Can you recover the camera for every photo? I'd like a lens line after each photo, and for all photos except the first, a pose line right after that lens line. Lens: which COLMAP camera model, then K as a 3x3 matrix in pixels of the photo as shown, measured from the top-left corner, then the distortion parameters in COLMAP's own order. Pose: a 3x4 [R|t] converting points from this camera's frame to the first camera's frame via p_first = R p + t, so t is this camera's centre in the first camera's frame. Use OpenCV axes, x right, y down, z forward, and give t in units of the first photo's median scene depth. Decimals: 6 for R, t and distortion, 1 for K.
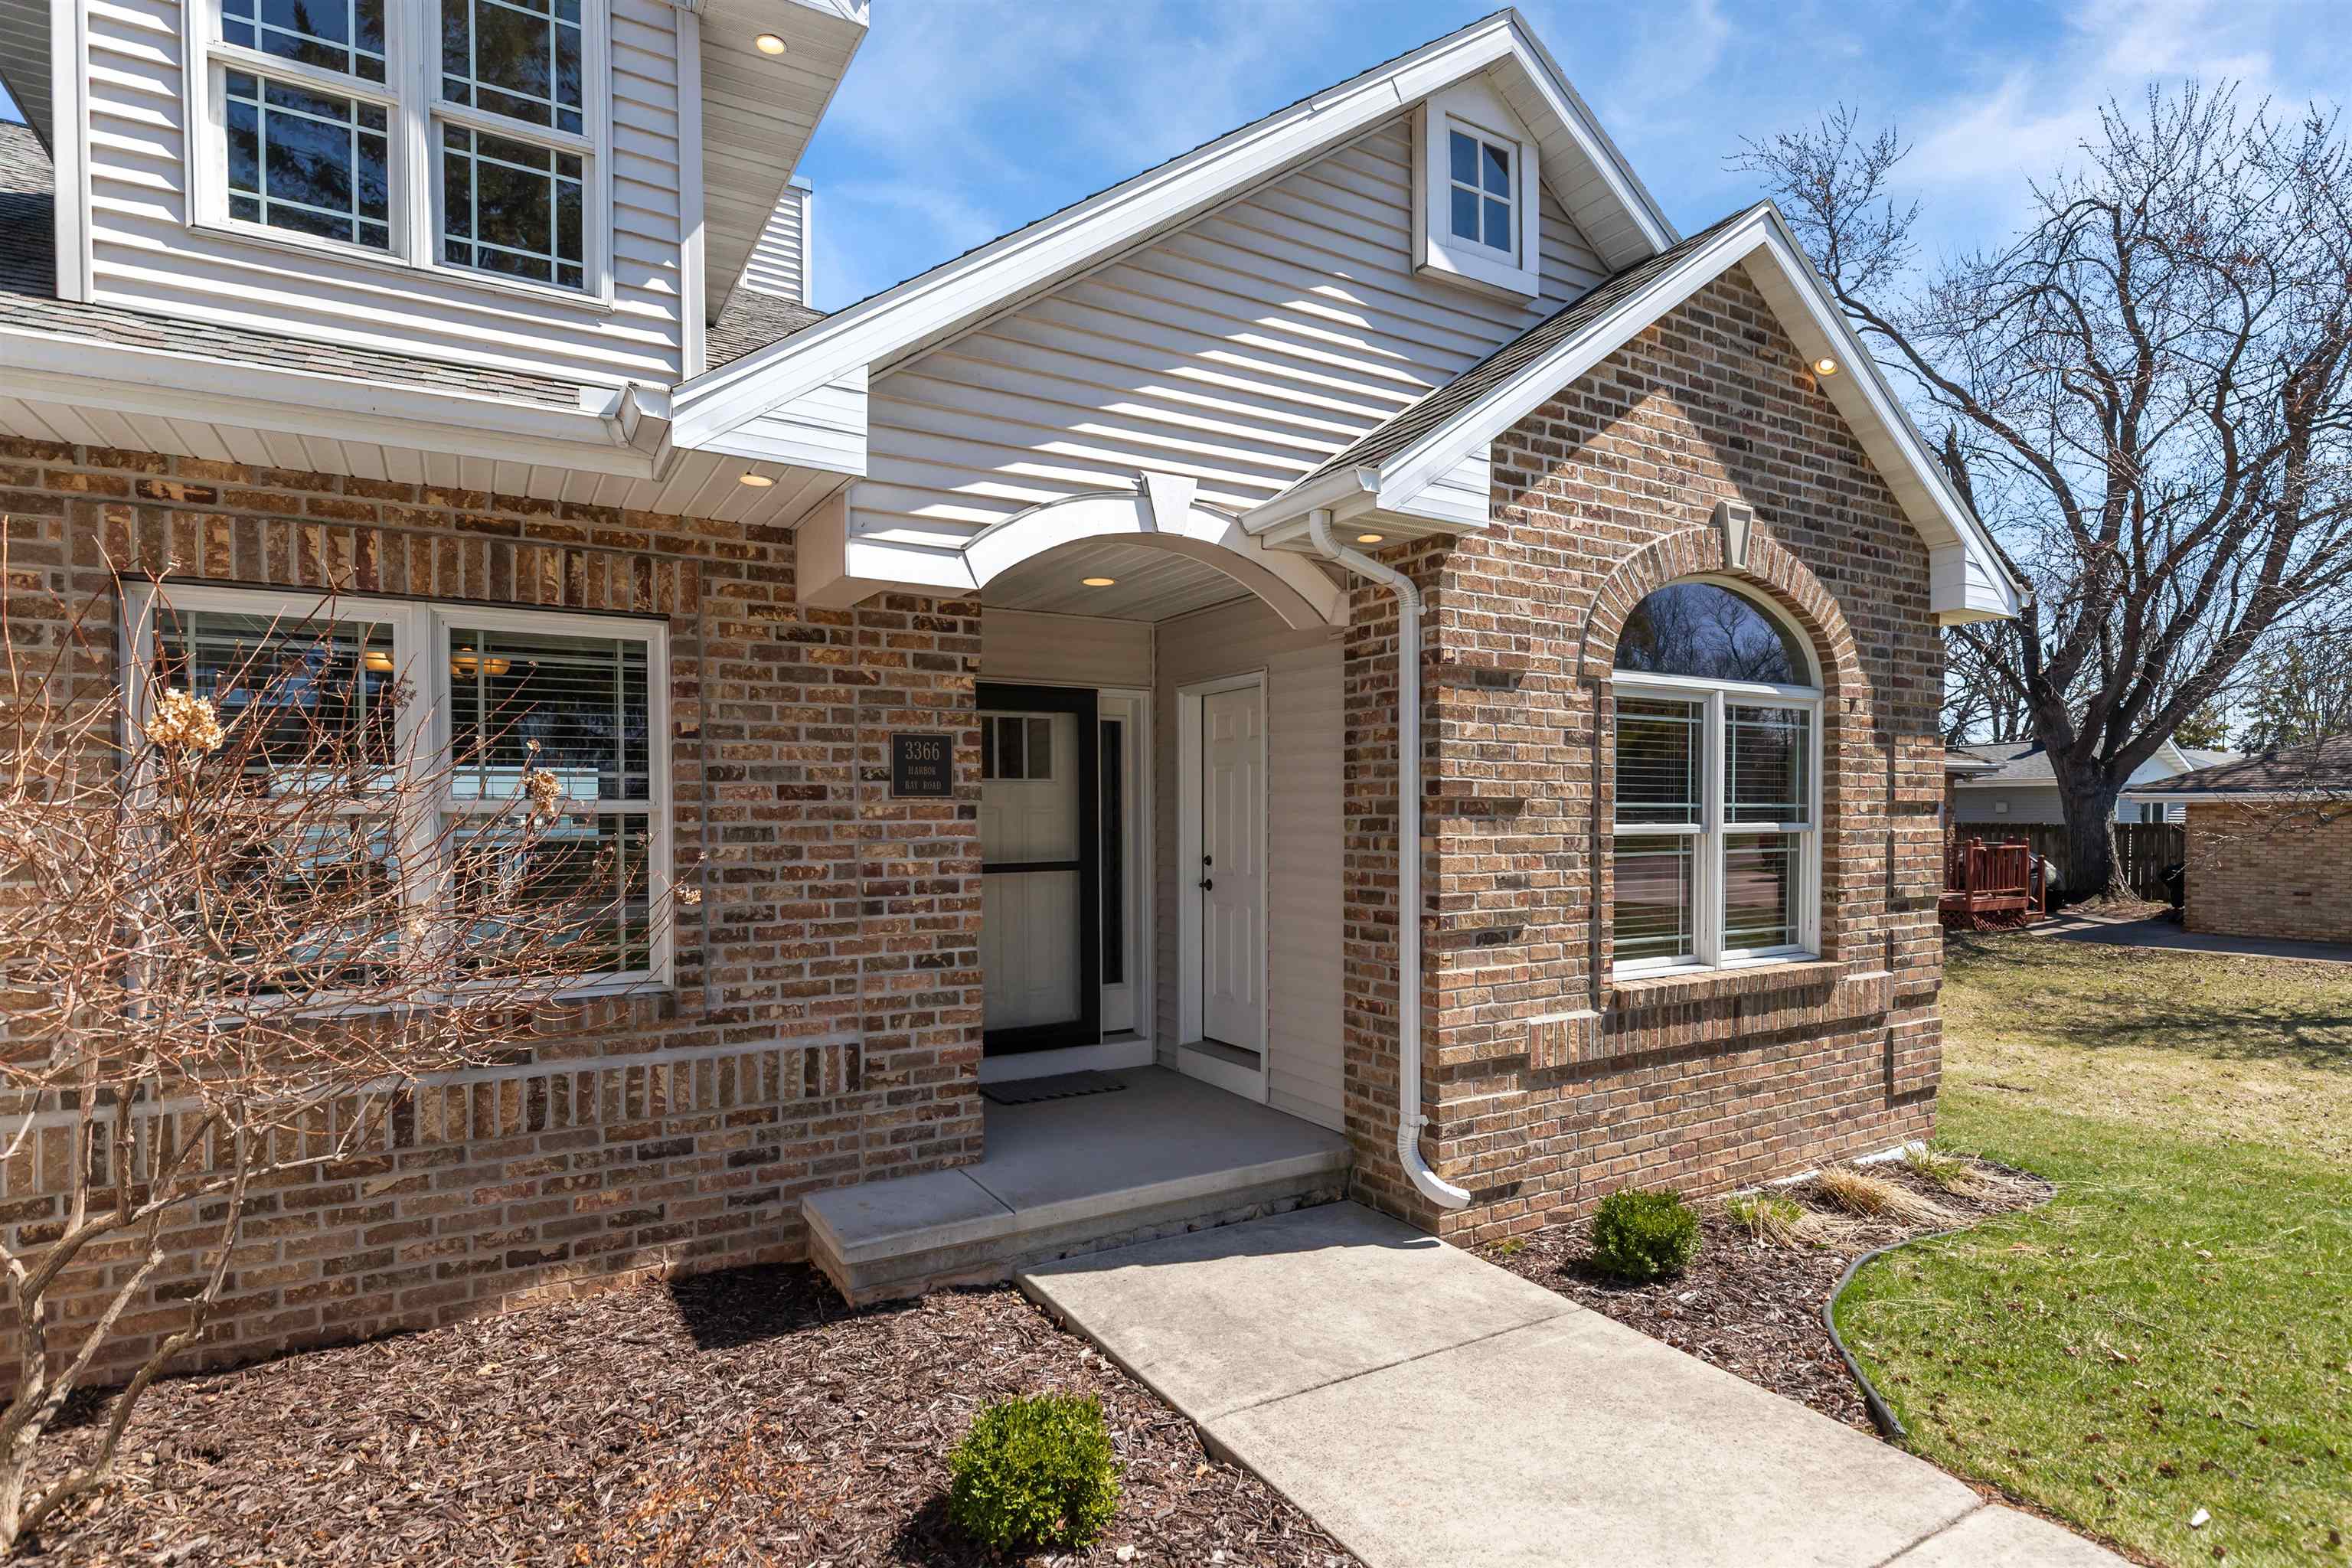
lens RADIAL K [[1180.3, 0, 1181.6], [0, 1180.3, 835.9], [0, 0, 1]] dist [-0.002378, -0.000209]
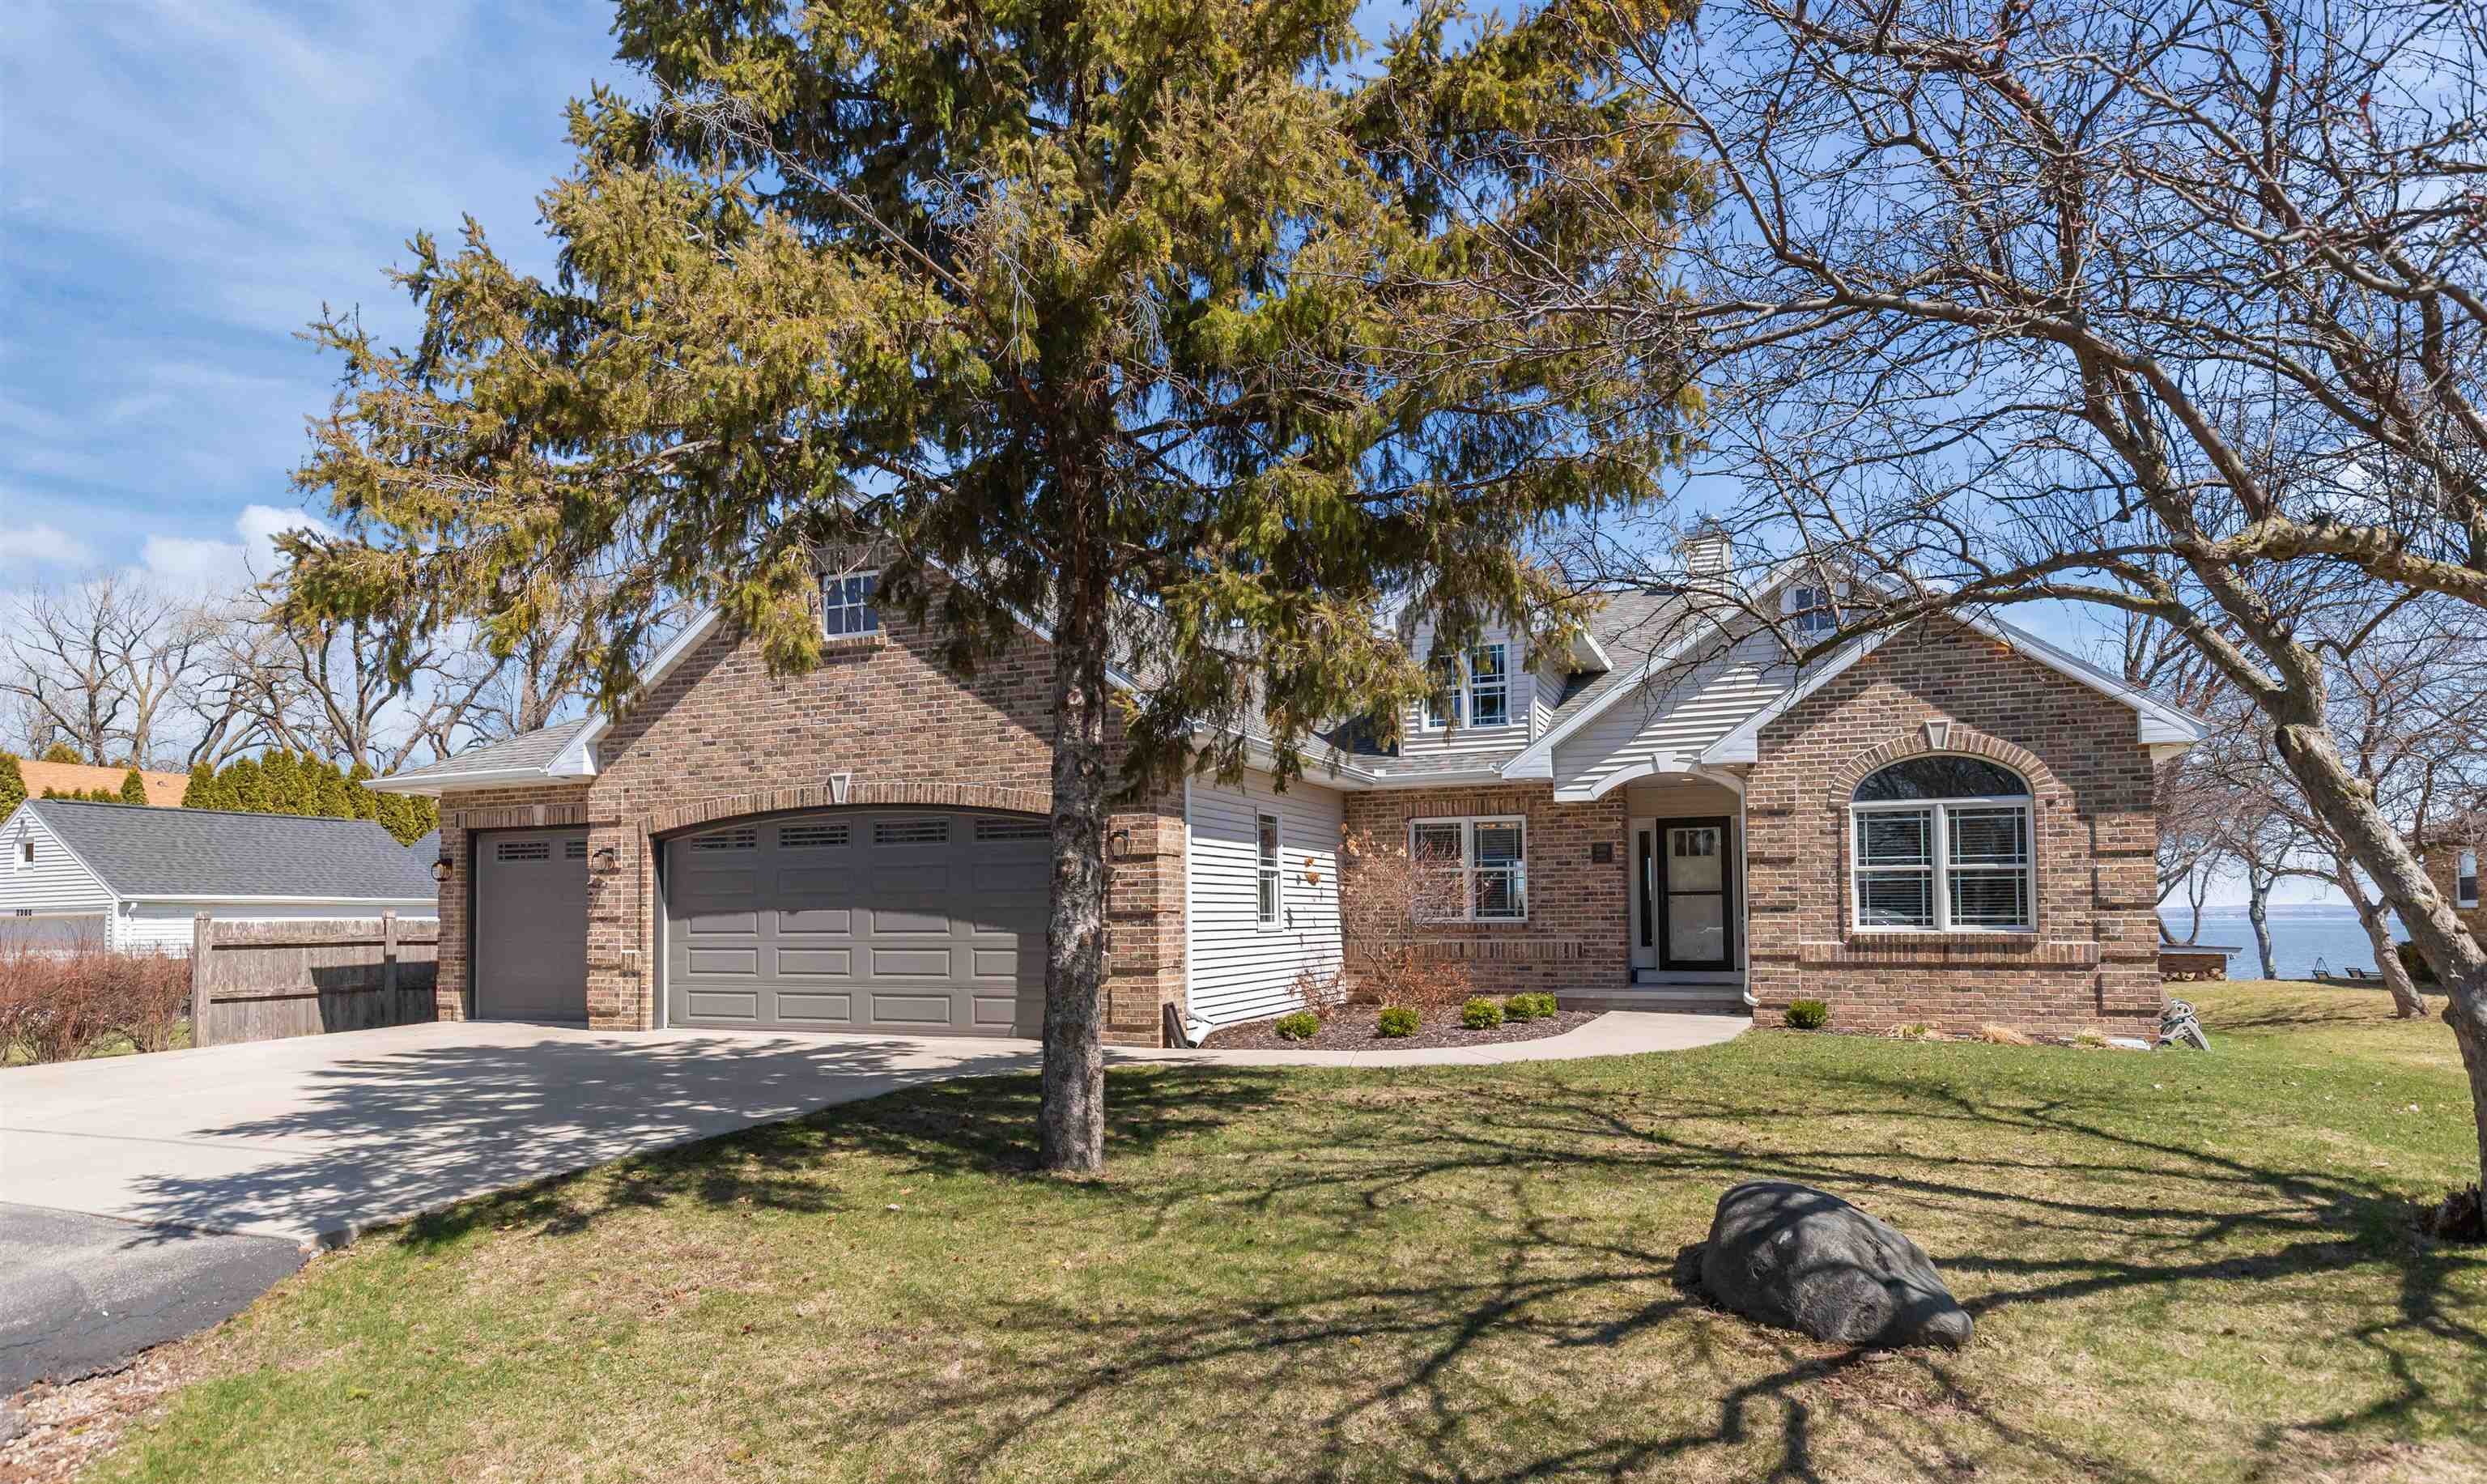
lens RADIAL K [[1353.5, 0, 1239.4], [0, 1353.5, 850.3], [0, 0, 1]] dist [-0.000555, -0.000750]
pose [[0.591679, -0.040631, -0.805149, 1.892350], [-0.009508, 0.998308, -0.057366, 0.131484], [0.806118, 0.041598, 0.590291, -1.687768]]
